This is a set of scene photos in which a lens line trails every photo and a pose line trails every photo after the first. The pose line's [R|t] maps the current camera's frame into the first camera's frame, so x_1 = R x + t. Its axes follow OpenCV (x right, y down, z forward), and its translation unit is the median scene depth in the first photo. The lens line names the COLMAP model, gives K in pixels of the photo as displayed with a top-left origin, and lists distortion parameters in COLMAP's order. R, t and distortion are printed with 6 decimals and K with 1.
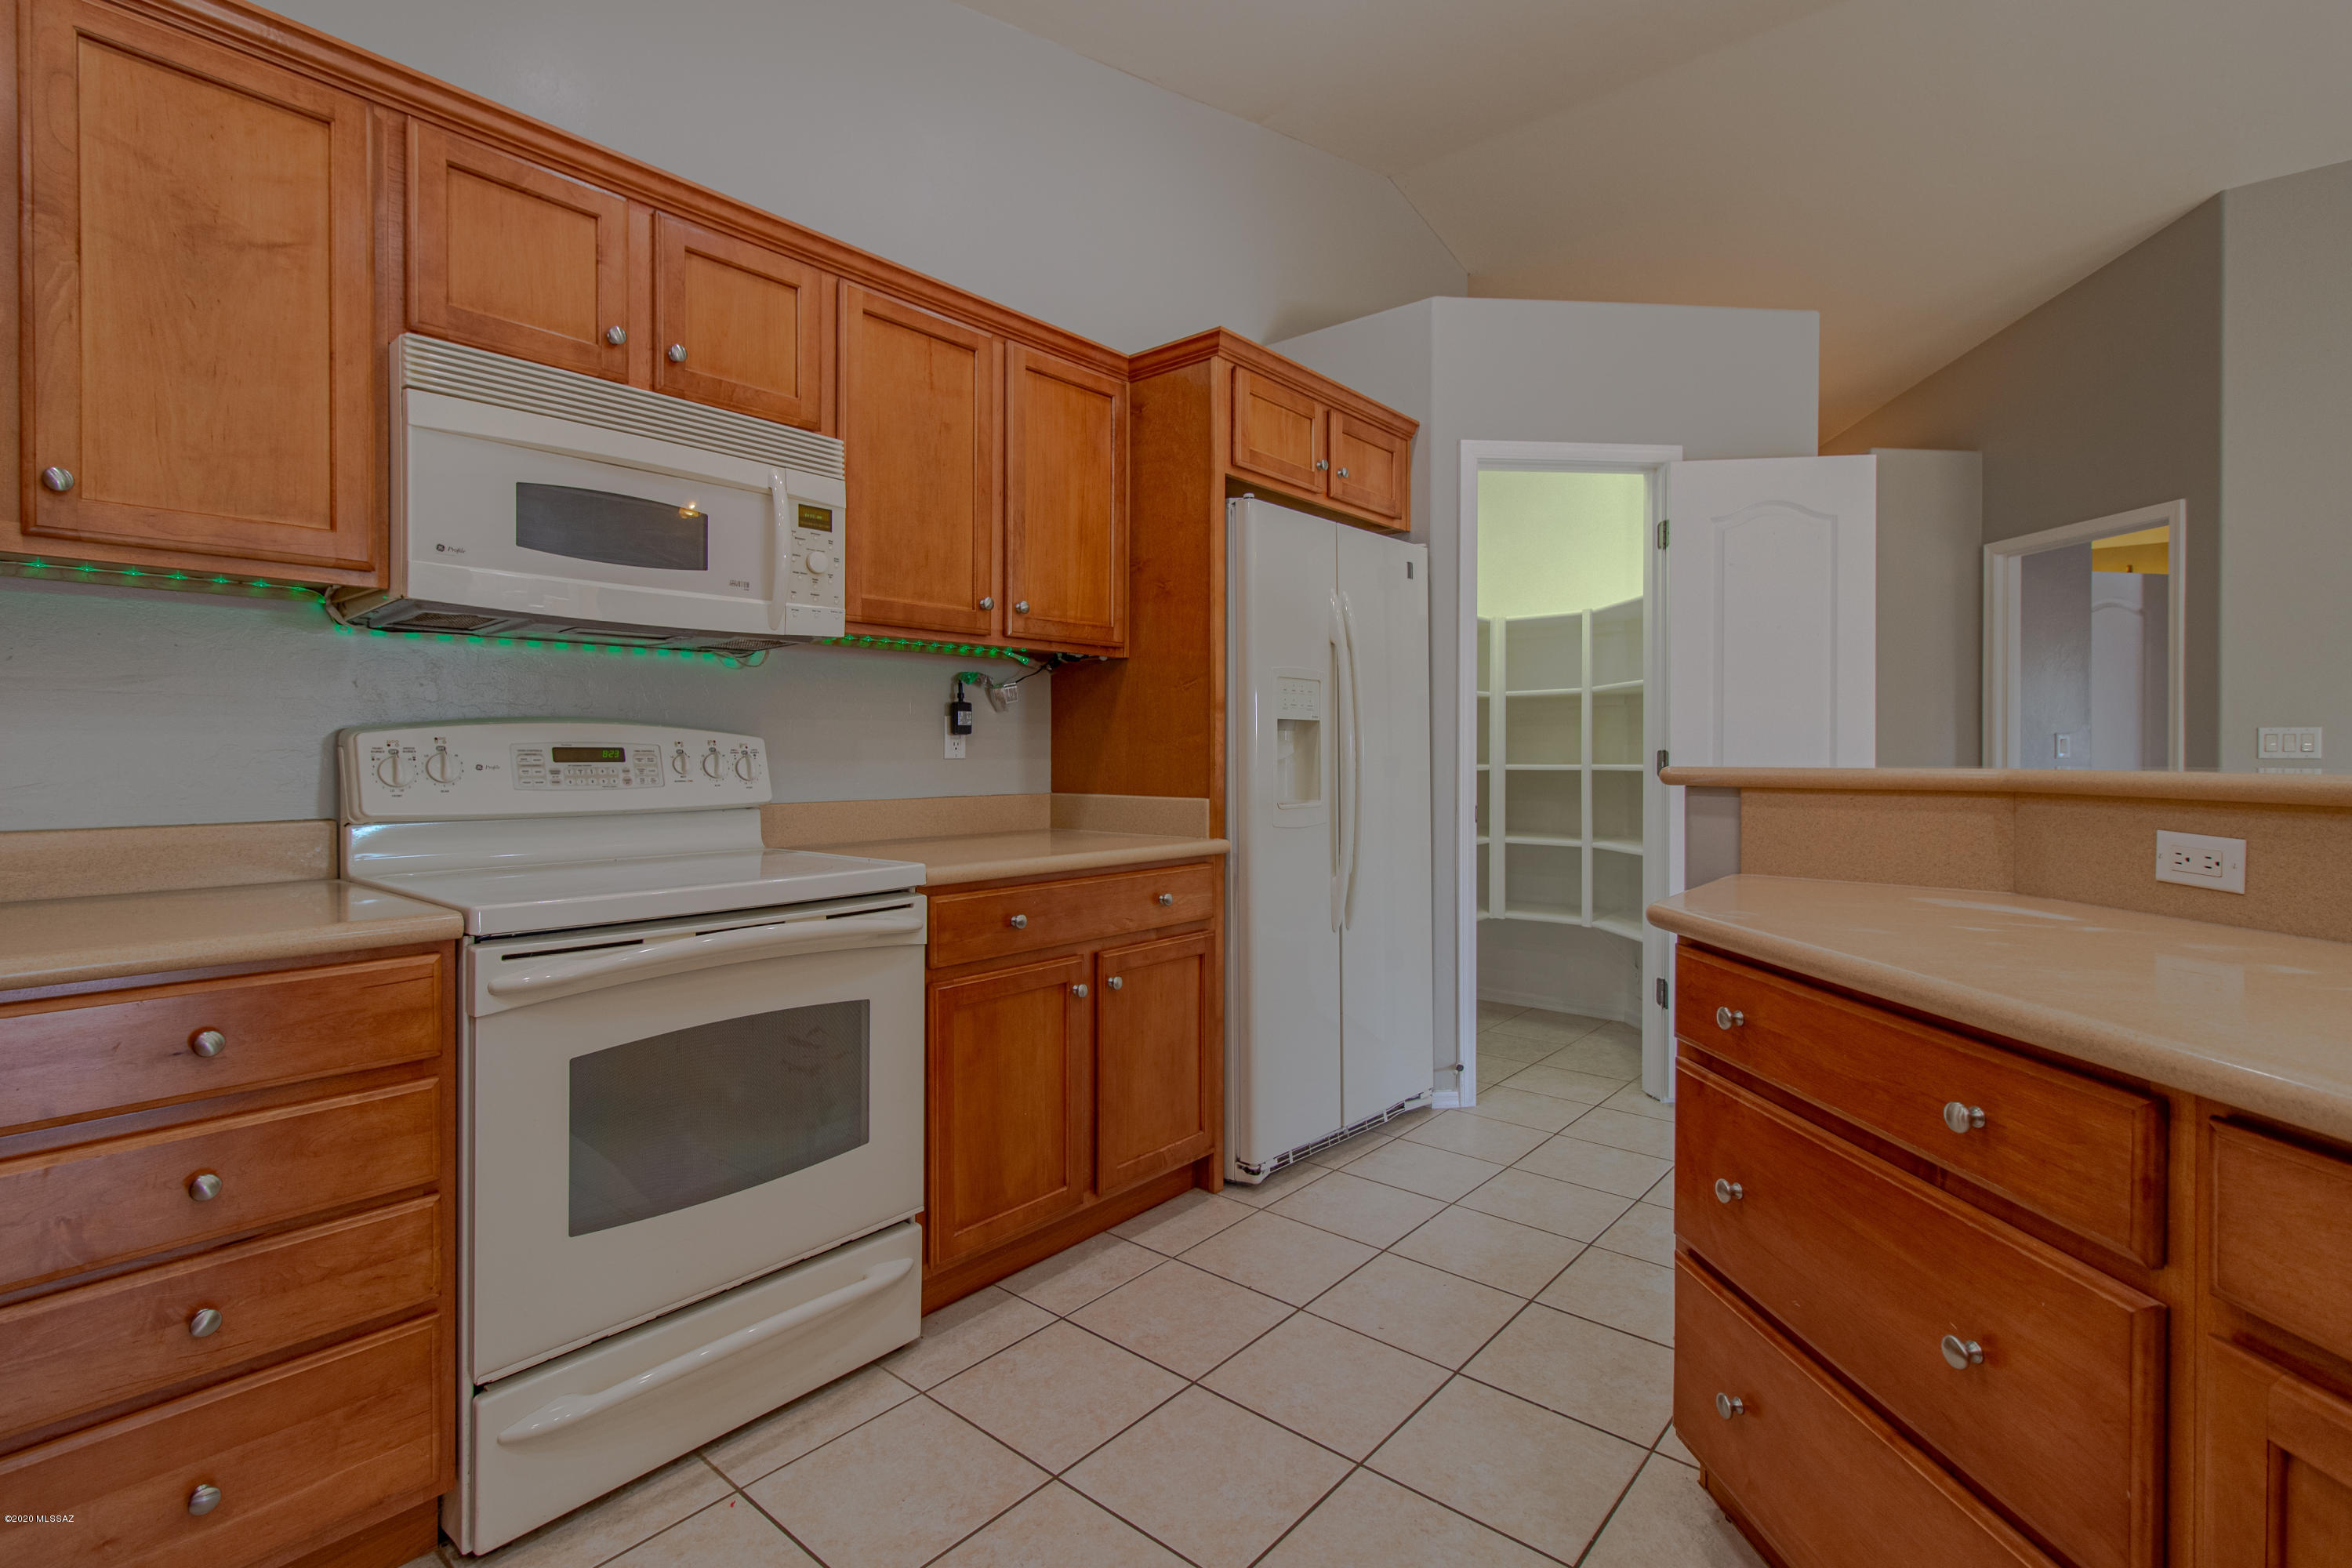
lens RADIAL K [[1134.4, 0, 1207.1], [0, 1134.4, 748.6], [0, 0, 1]] dist [-0.000609, 0.042506]
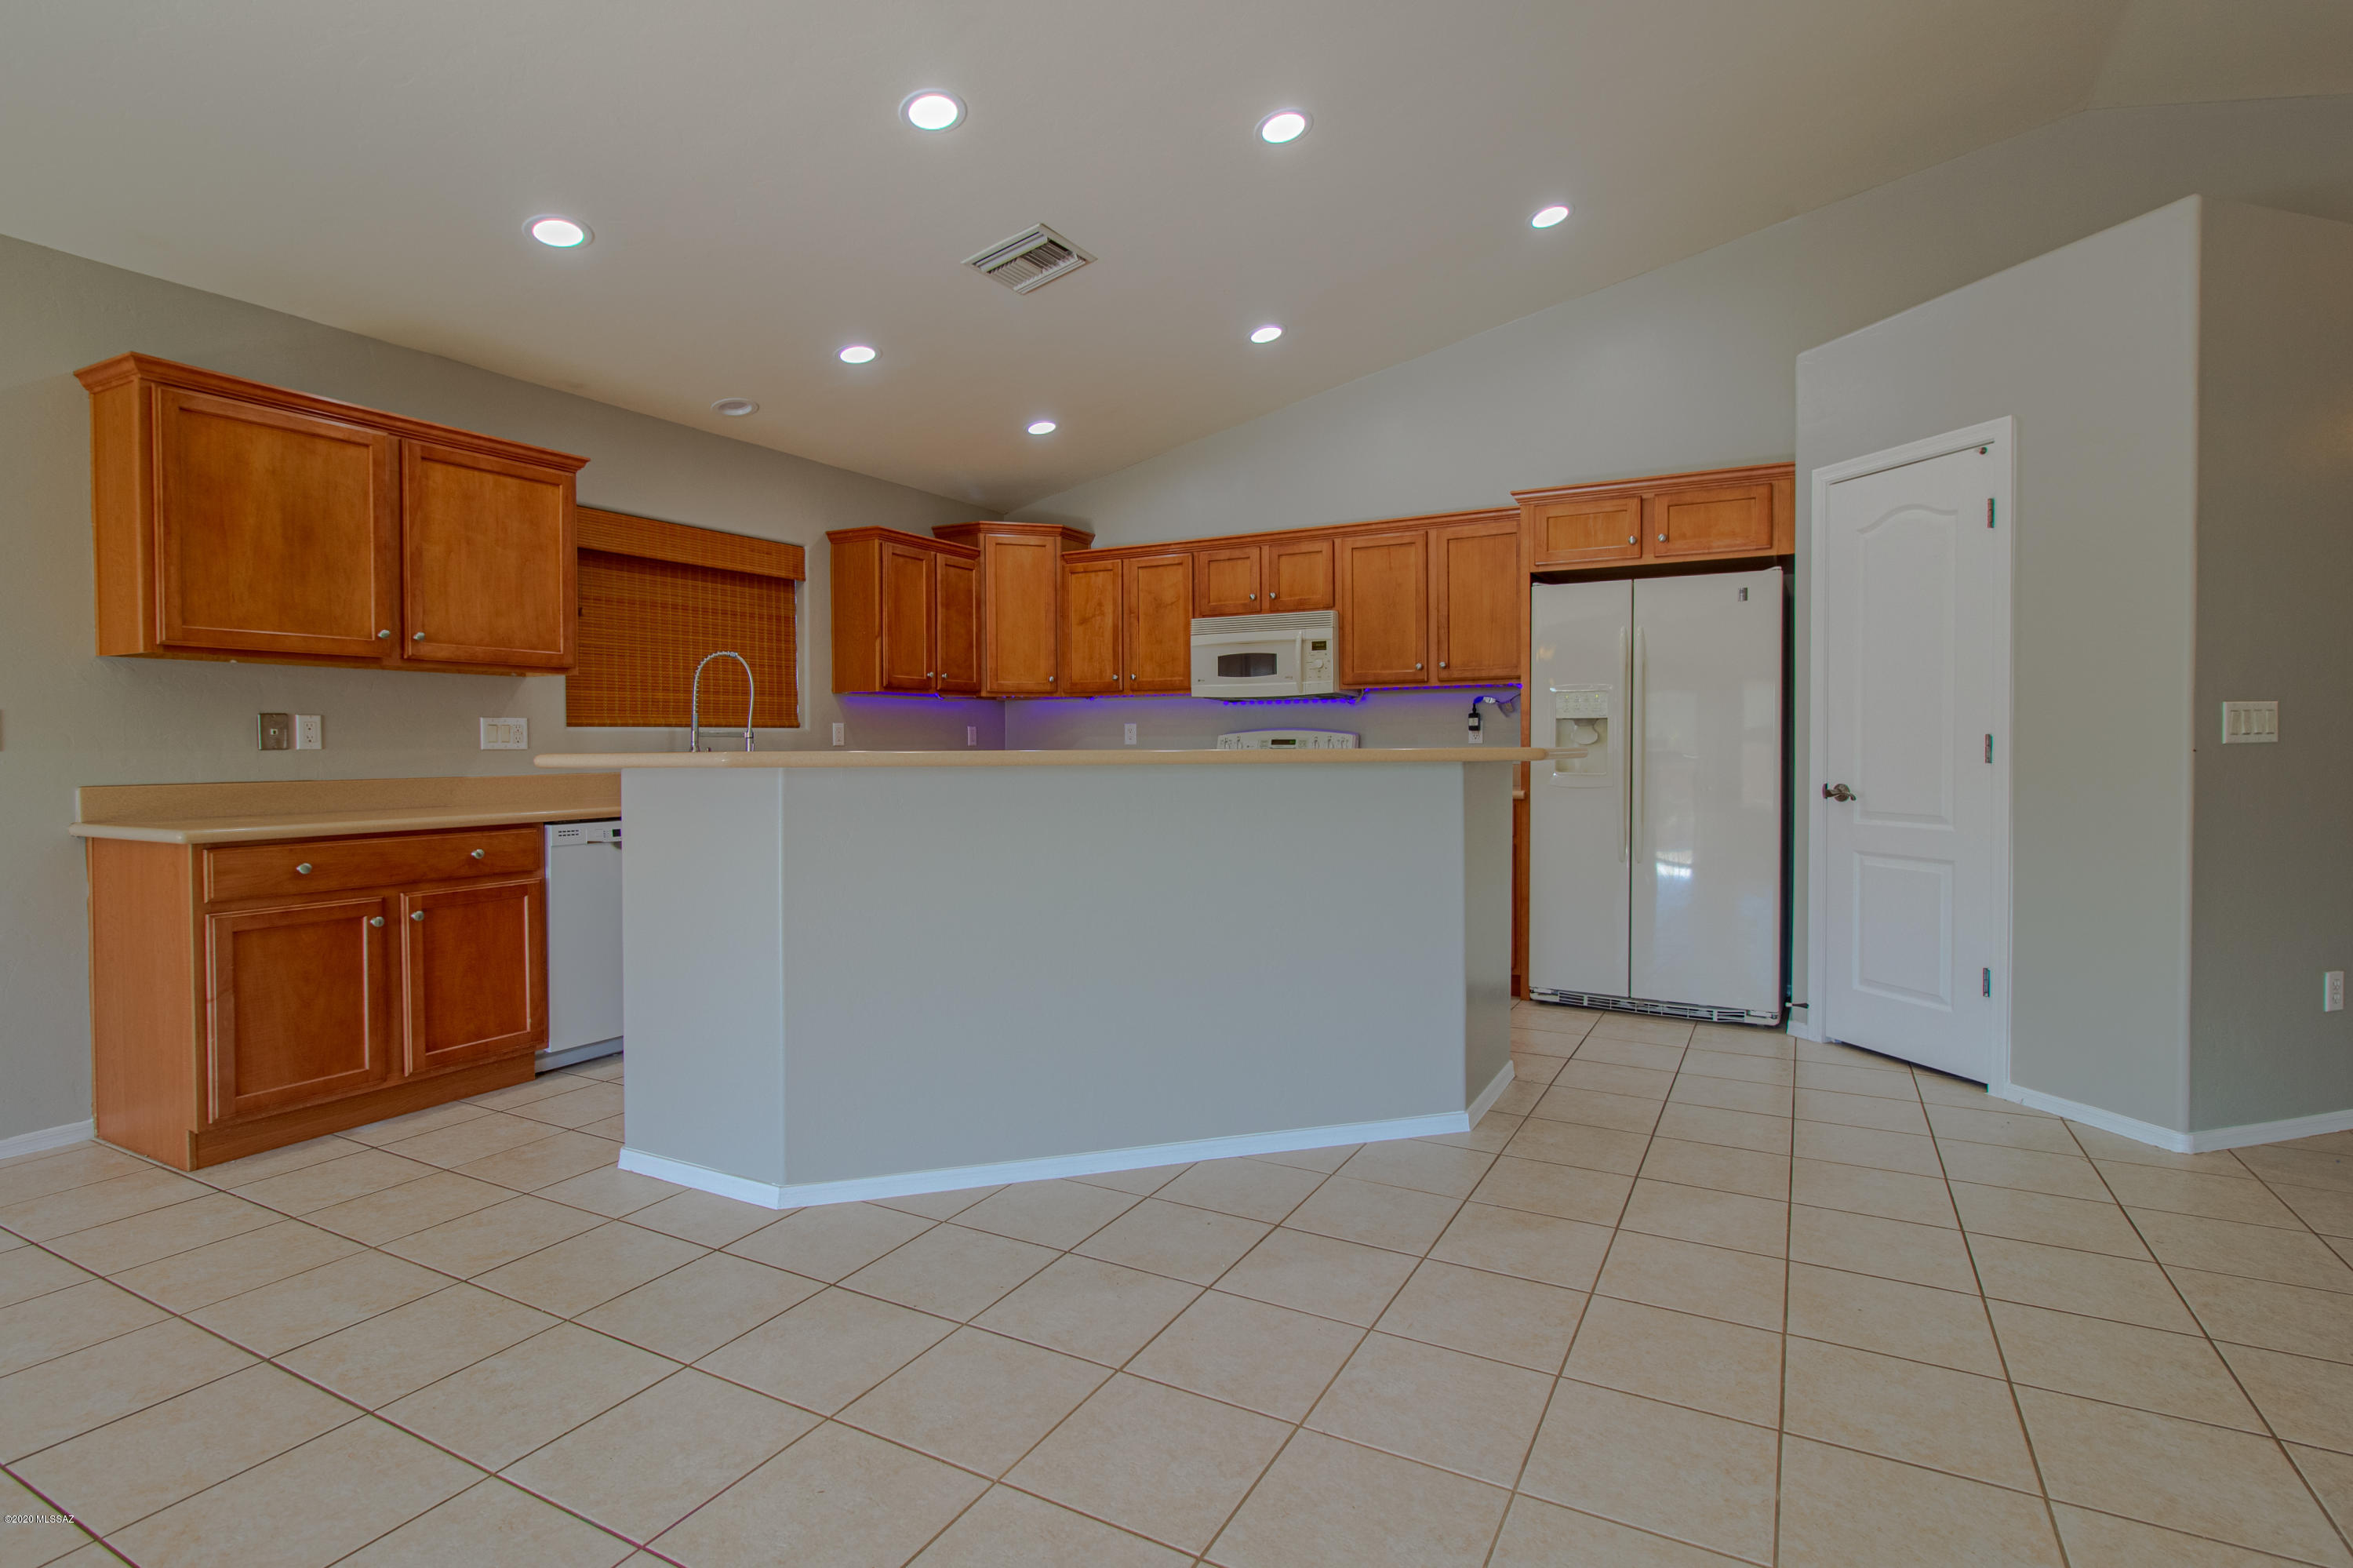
lens RADIAL K [[1134.9, 0, 1207.6], [0, 1134.9, 748.5], [0, 0, 1]] dist [-0.000609, 0.042506]
pose [[0.218184, 0.003217, -0.975902, 1.983066], [0.008158, 0.999954, 0.005120, 0.005858], [0.975874, -0.009079, 0.218147, 0.219105]]
